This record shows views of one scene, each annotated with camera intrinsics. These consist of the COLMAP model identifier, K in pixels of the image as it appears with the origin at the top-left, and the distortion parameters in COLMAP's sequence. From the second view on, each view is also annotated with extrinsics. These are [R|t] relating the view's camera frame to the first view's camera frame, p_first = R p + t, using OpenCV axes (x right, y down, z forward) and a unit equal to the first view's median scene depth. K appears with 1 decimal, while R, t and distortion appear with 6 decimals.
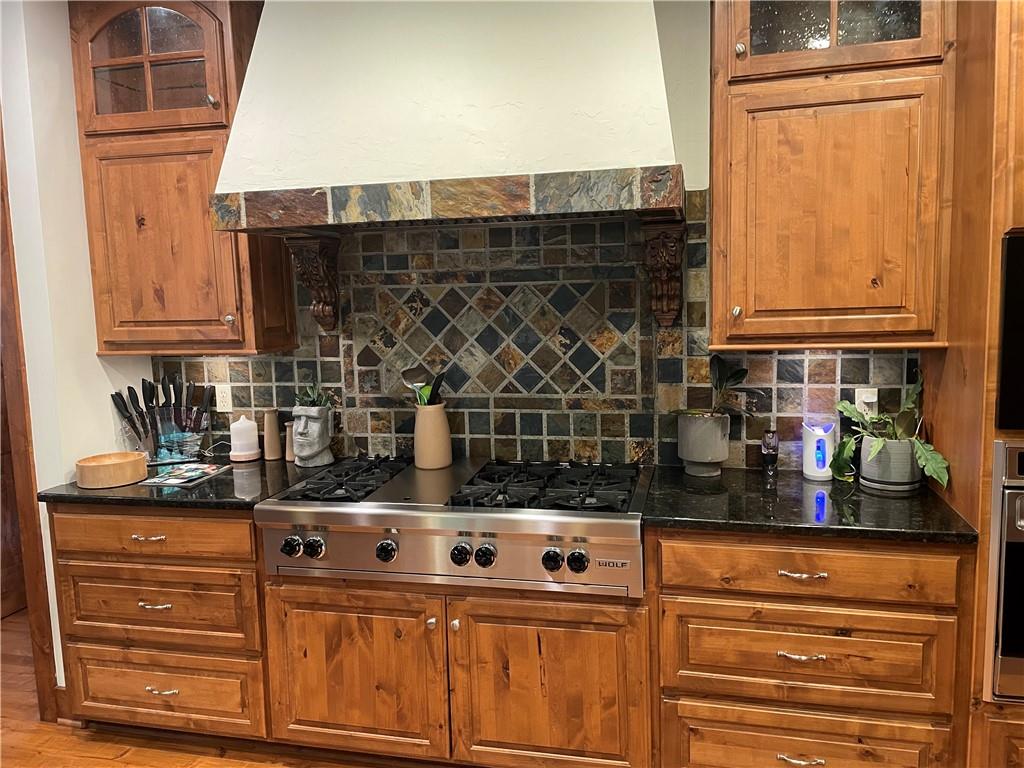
lens RADIAL K [[769.2, 0, 510.8], [0, 769.2, 372.1], [0, 0, 1]] dist [0.082615, -0.099555]
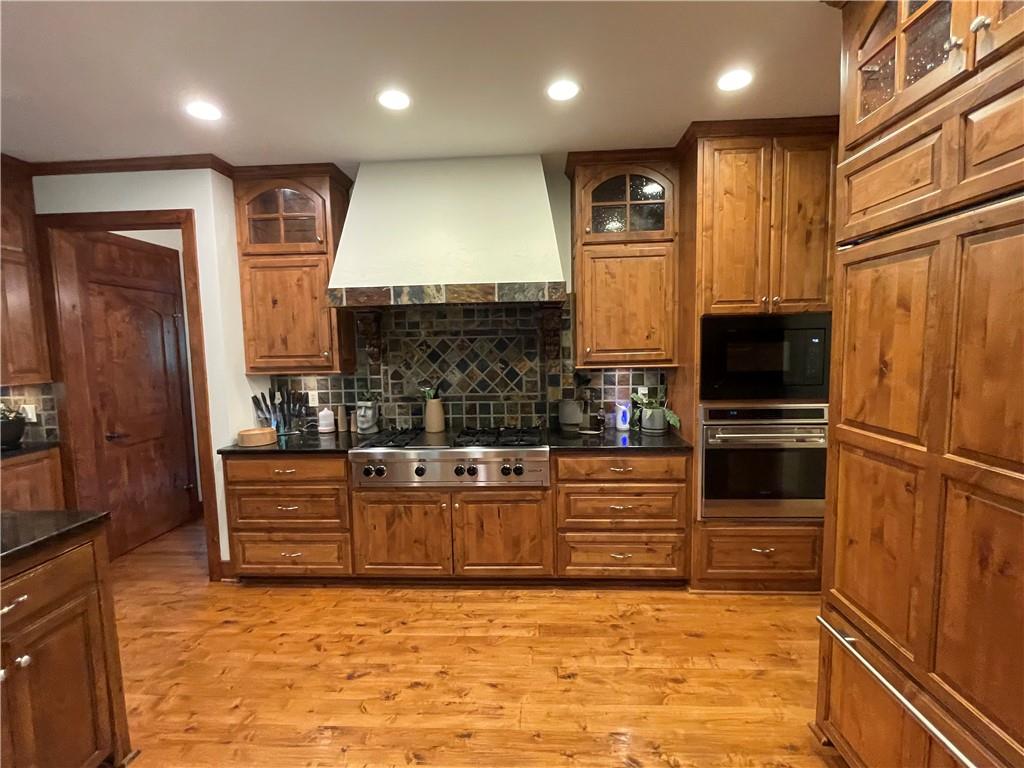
lens RADIAL K [[455.1, 0, 511.0], [0, 455.1, 383.0], [0, 0, 1]] dist [-0.000882, -0.001171]
pose [[0.982922, -0.006667, 0.183902, -0.133981], [0.012488, 0.999456, -0.030512, 0.042491], [-0.183599, 0.032288, 0.982471, -0.169785]]
